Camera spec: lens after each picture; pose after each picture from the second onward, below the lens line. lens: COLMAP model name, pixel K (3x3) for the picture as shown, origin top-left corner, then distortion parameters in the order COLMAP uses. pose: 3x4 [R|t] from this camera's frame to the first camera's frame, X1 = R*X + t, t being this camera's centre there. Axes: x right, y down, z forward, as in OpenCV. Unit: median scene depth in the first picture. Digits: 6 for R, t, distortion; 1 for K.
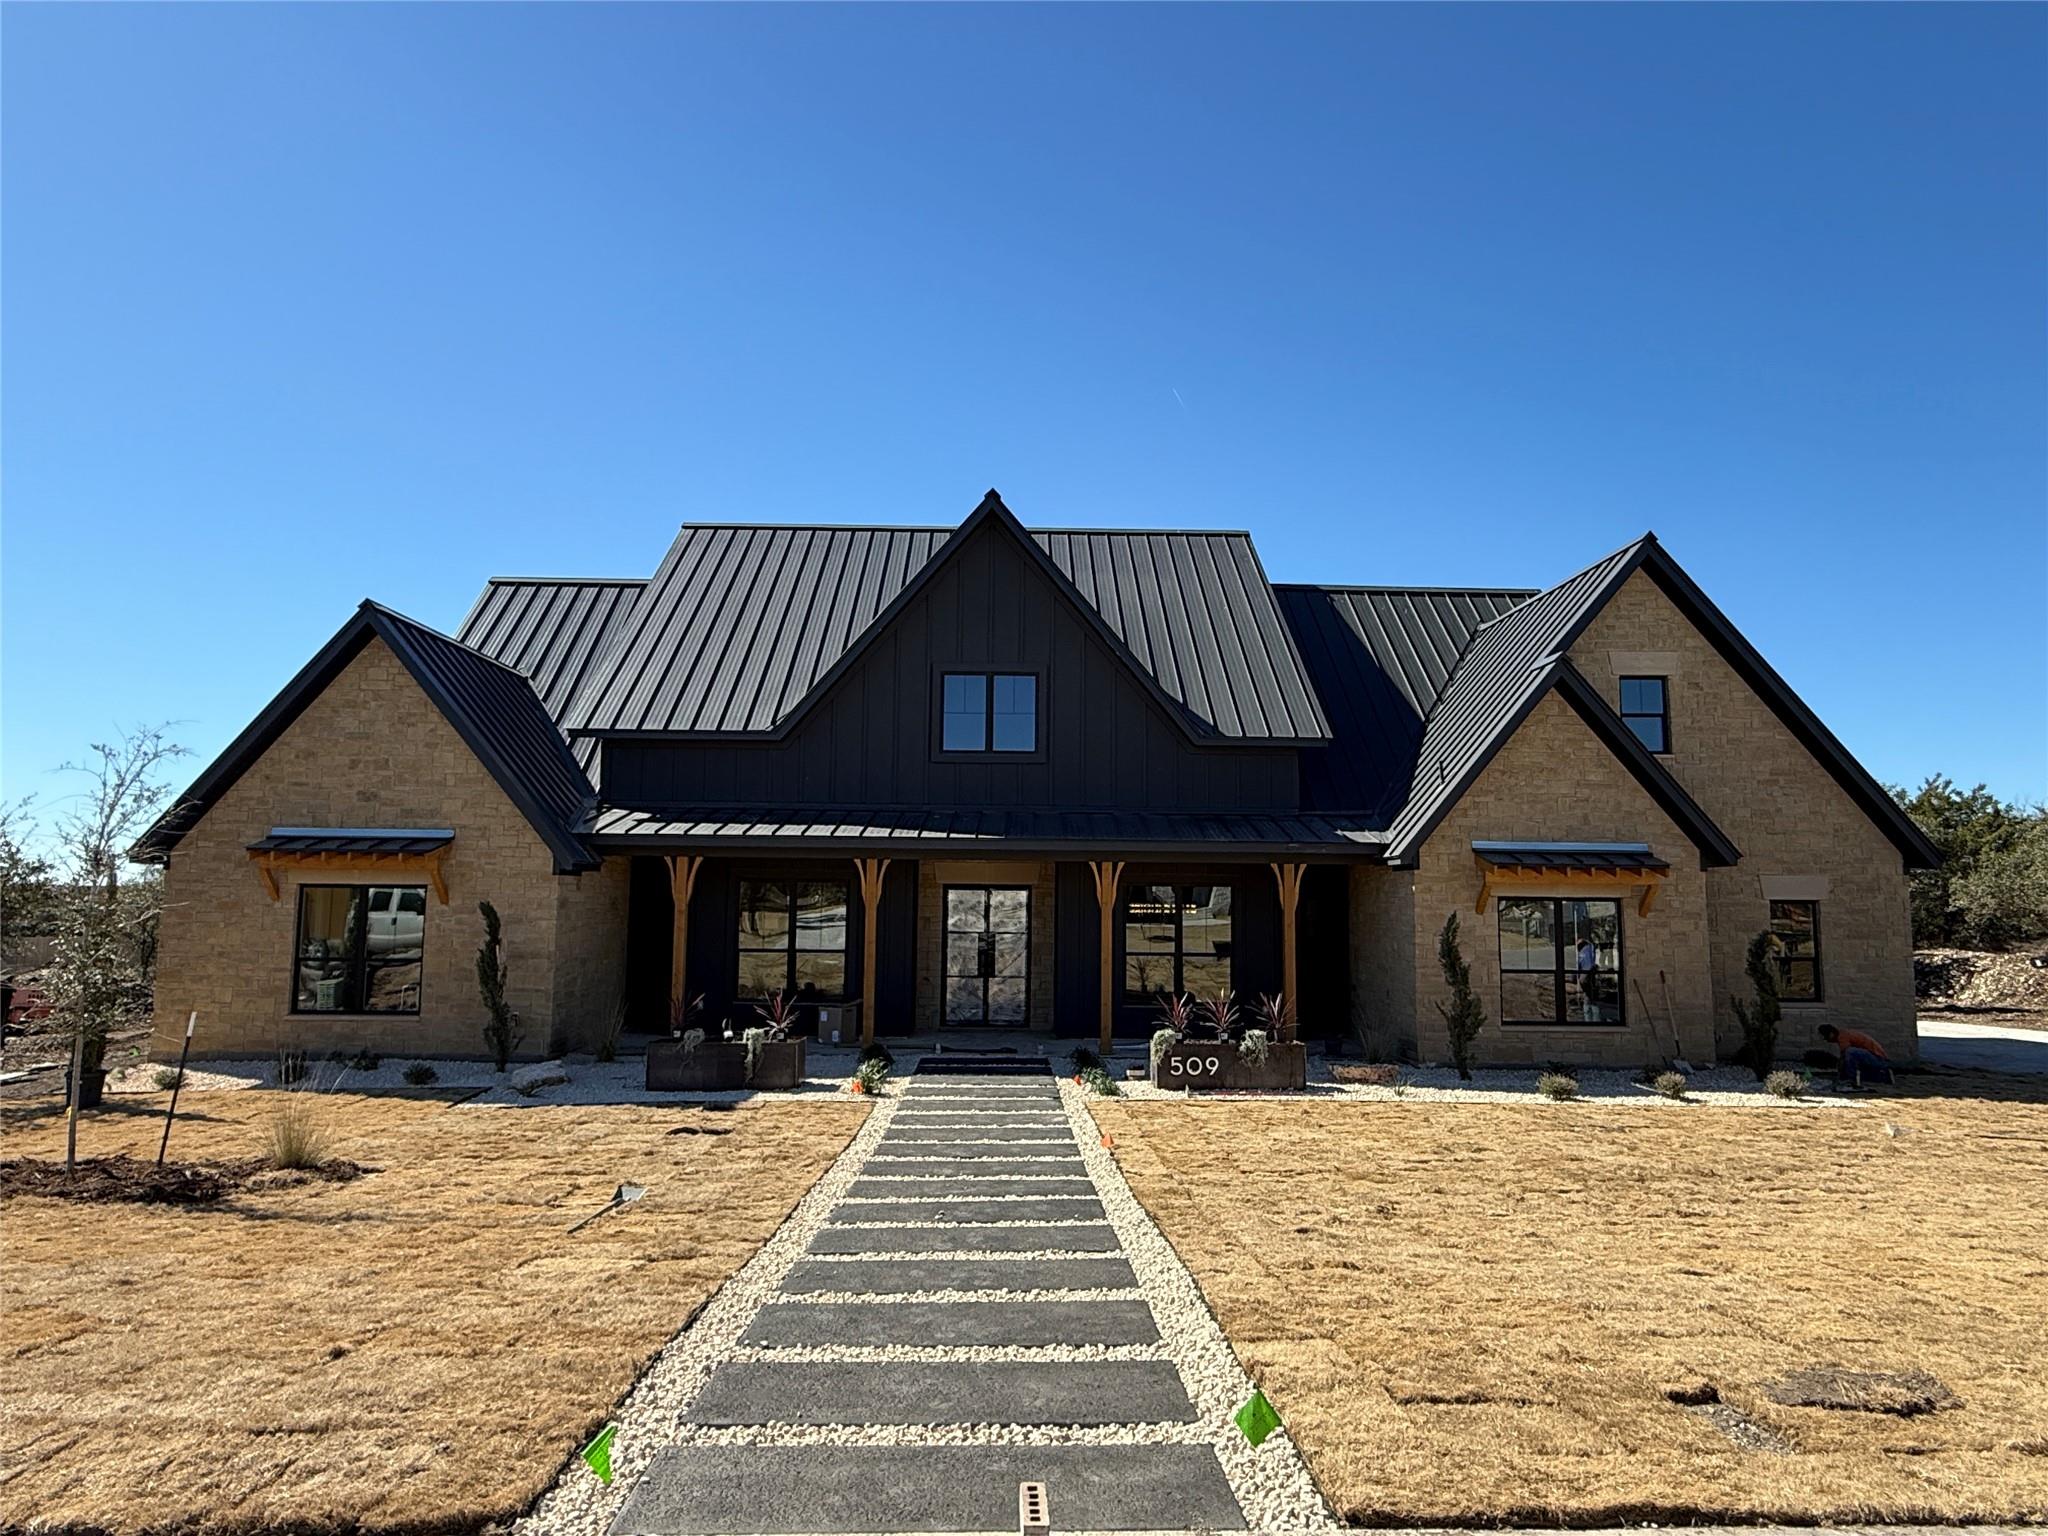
lens RADIAL K [[1186.1, 0, 1035.8], [0, 1186.1, 766.8], [0, 0, 1]] dist [-0.004572, -0.000171]
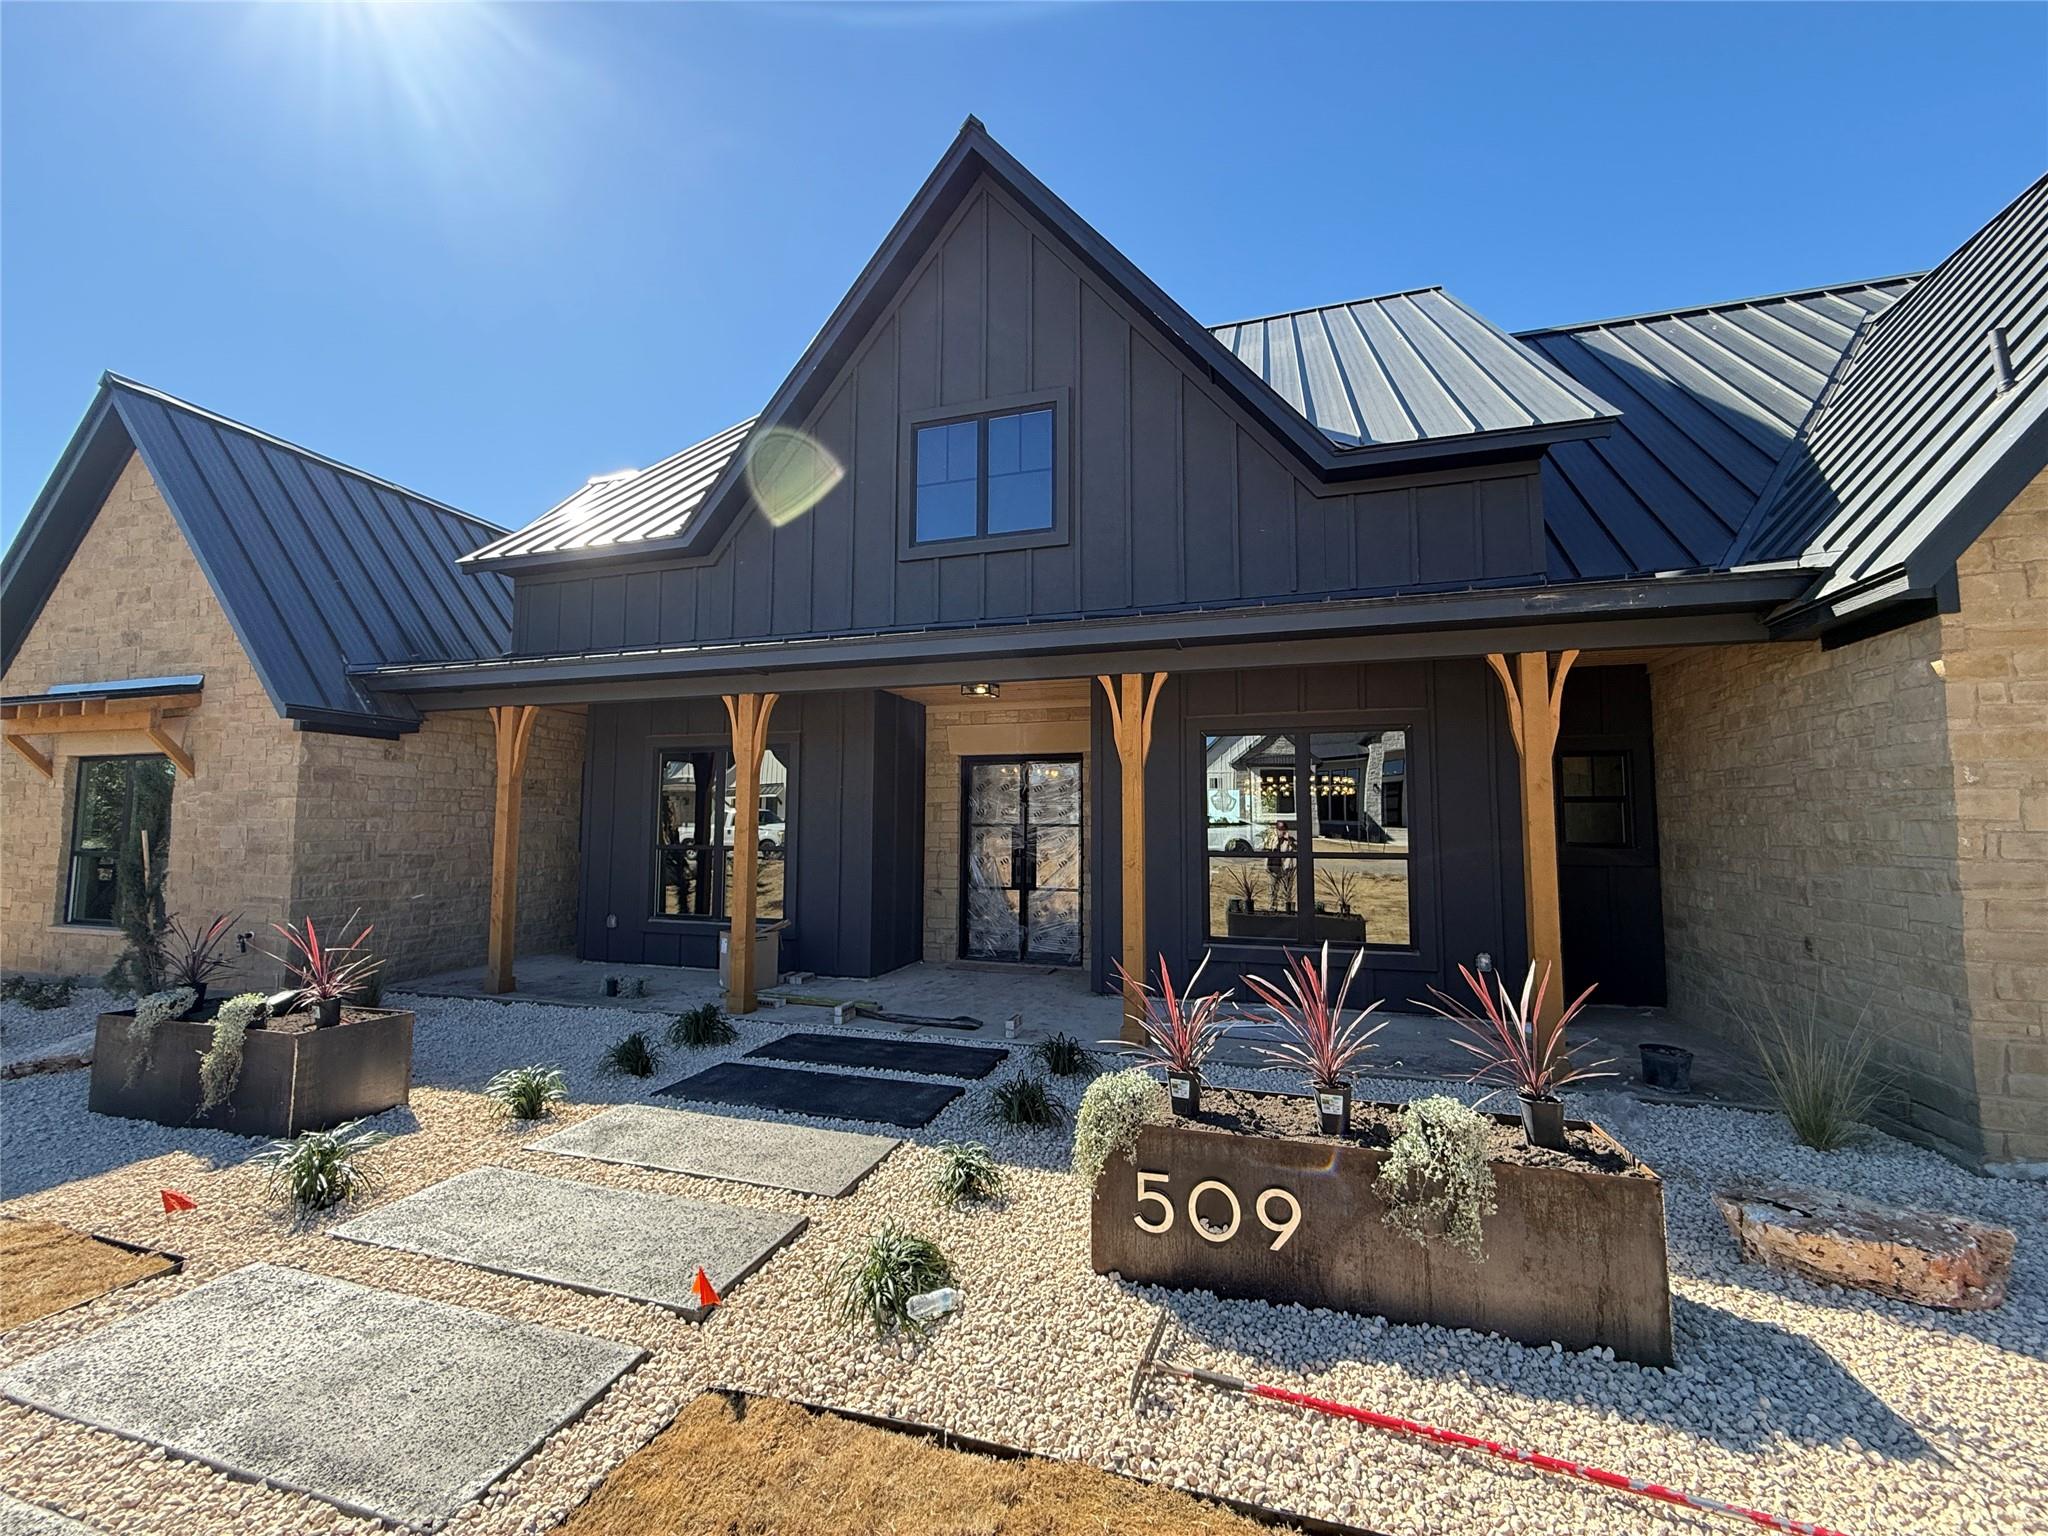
lens RADIAL K [[810.6, 0, 1024.0], [0, 810.6, 768.0], [0, 0, 1]] dist [0.000784, 0.000131]
pose [[0.949085, -0.030437, -0.313546, 0.132353], [0.040886, 0.998804, 0.026804, 0.115863], [0.312355, -0.038259, 0.949195, 0.682296]]
